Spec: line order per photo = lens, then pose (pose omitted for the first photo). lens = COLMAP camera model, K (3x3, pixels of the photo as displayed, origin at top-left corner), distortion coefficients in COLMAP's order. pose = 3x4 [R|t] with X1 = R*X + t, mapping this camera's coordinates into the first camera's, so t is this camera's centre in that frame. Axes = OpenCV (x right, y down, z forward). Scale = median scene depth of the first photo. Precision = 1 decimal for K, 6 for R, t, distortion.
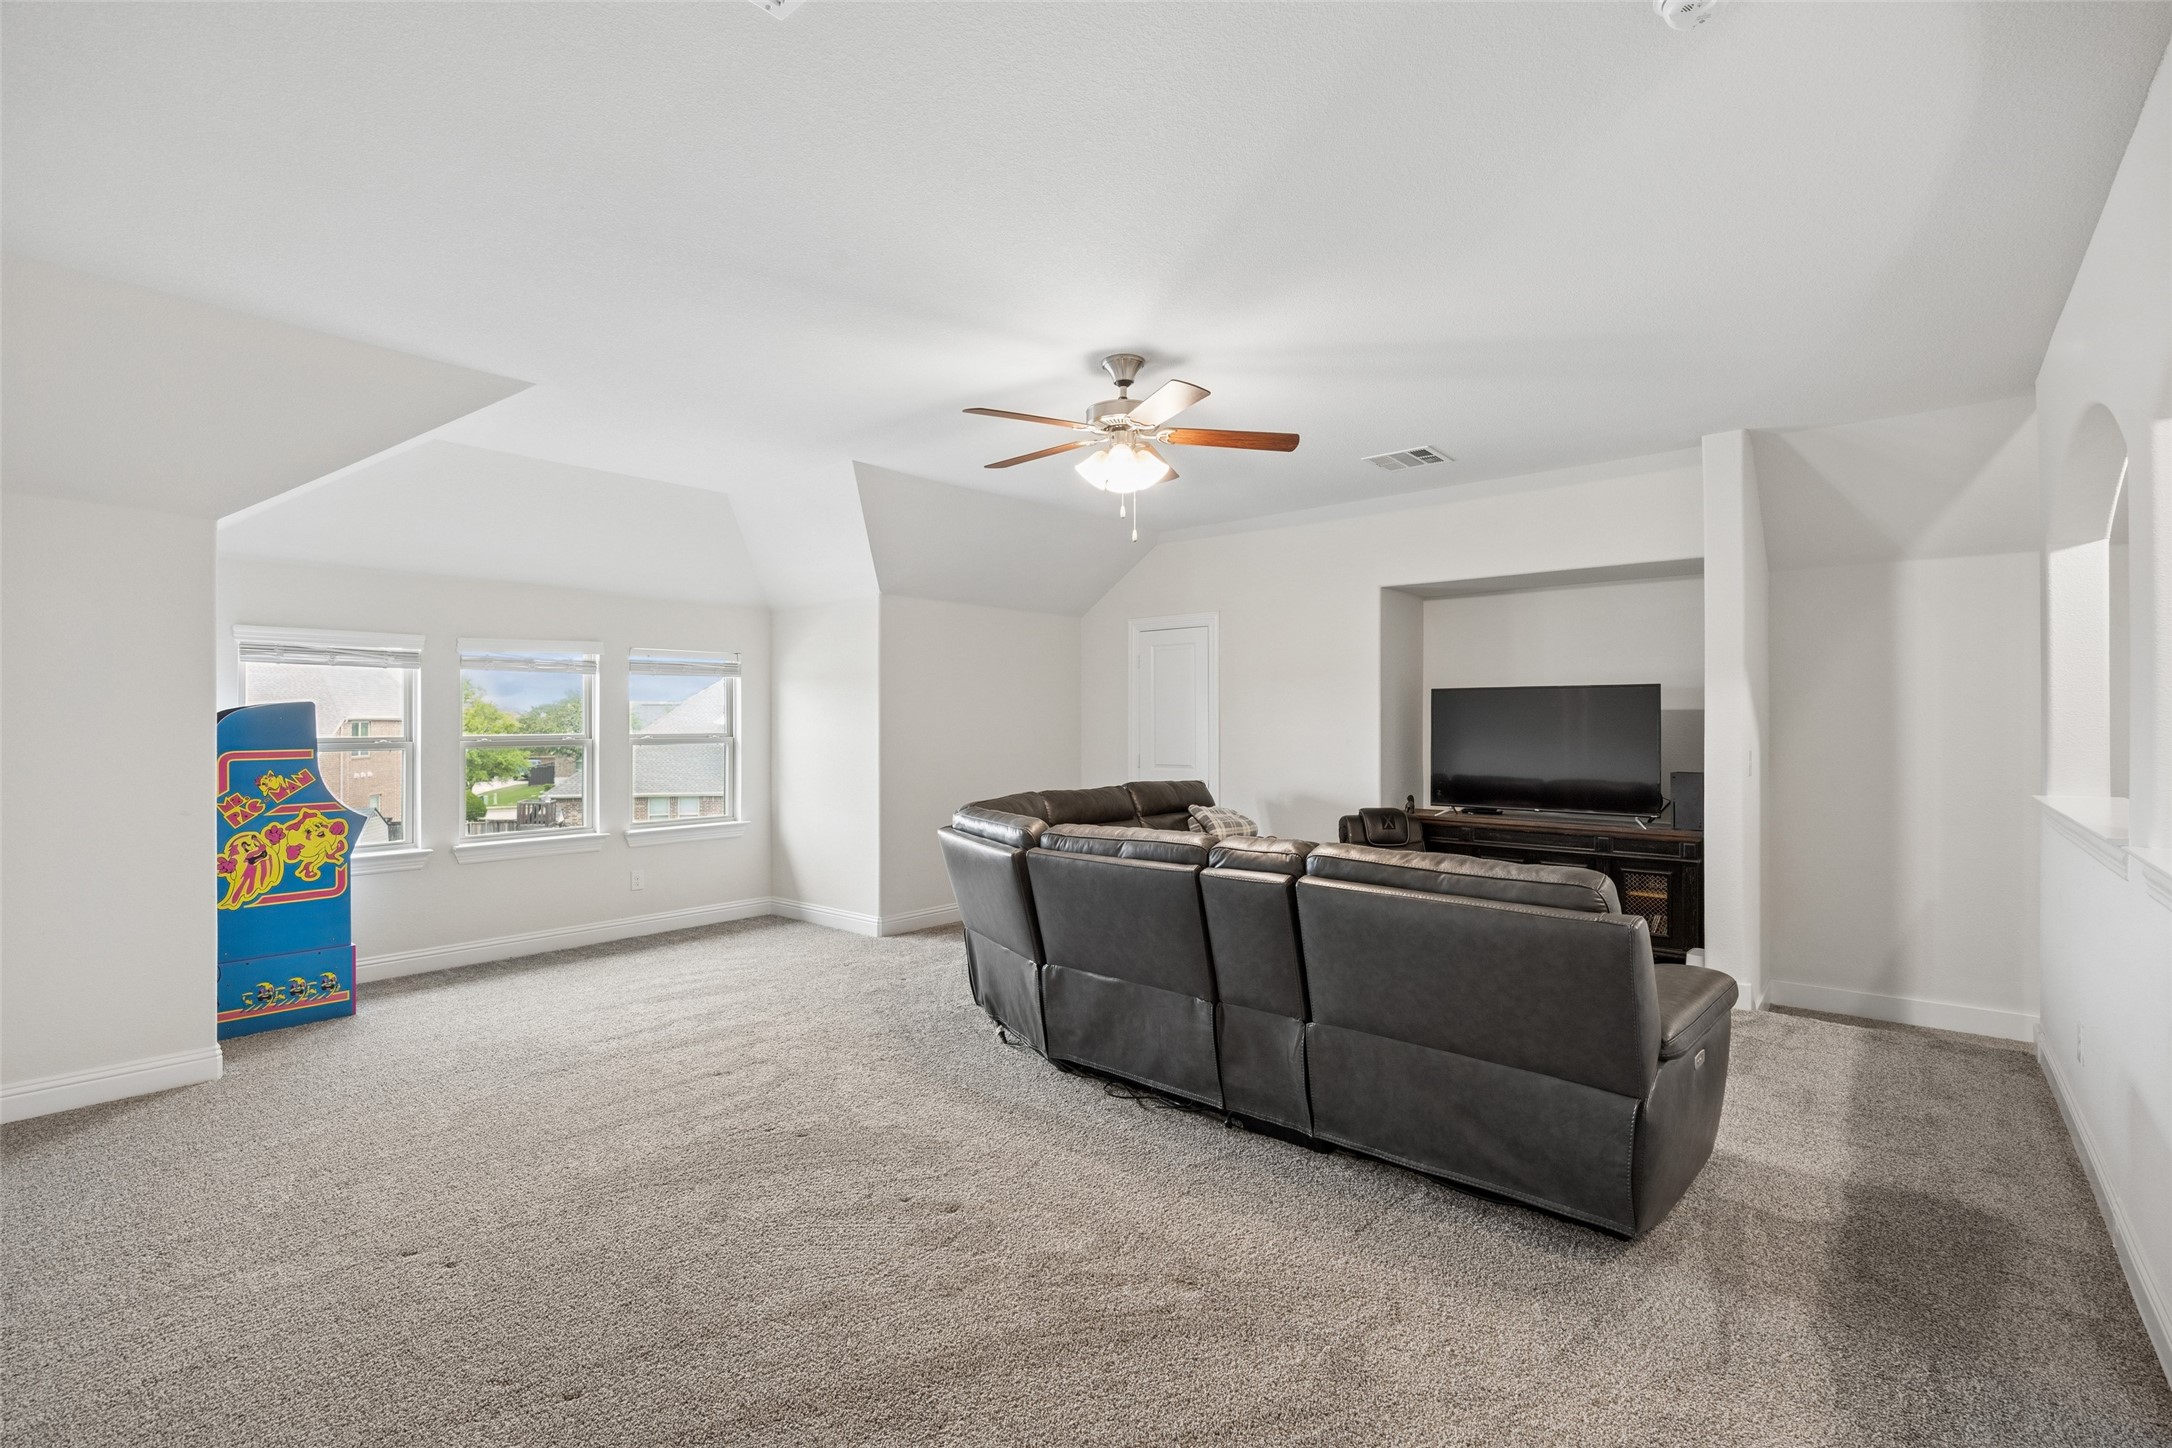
lens RADIAL K [[959.9, 0, 1086.6], [0, 959.9, 723.0], [0, 0, 1]] dist [0.000129, 0.000014]
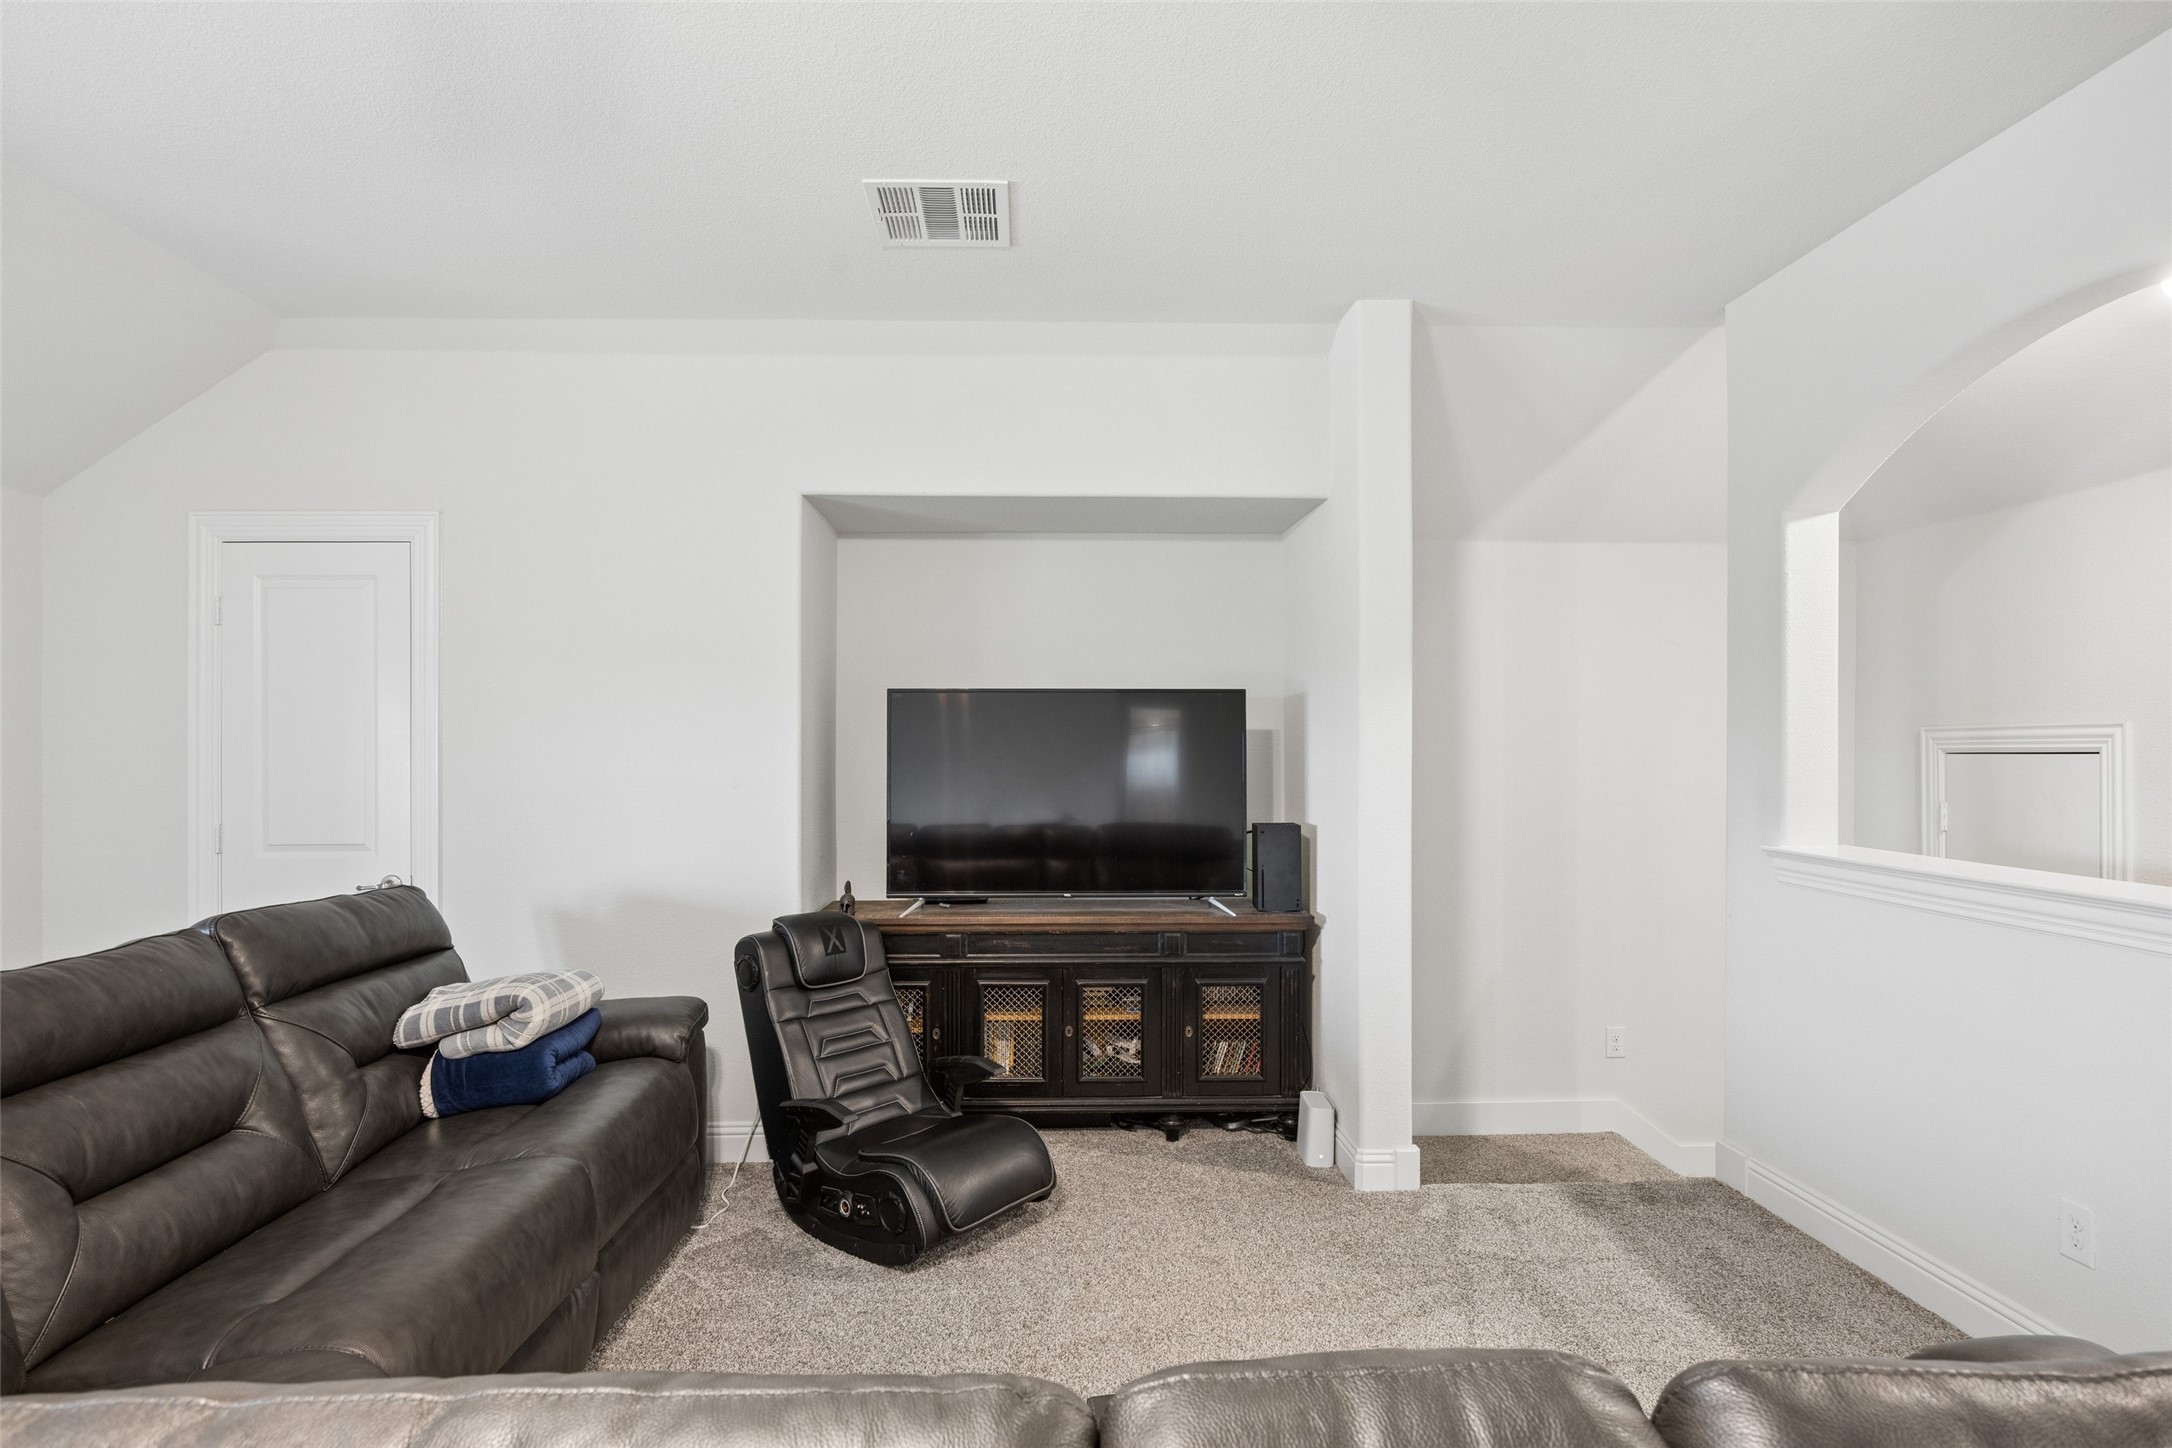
lens RADIAL K [[1150.9, 0, 1083.2], [0, 1150.9, 744.7], [0, 0, 1]] dist [-0.004138, 0.000198]
pose [[0.742718, -0.000270, 0.669604, -0.004581], [0.001921, 0.999997, -0.001727, -0.001969], [-0.669602, 0.002569, 0.742716, 0.457953]]
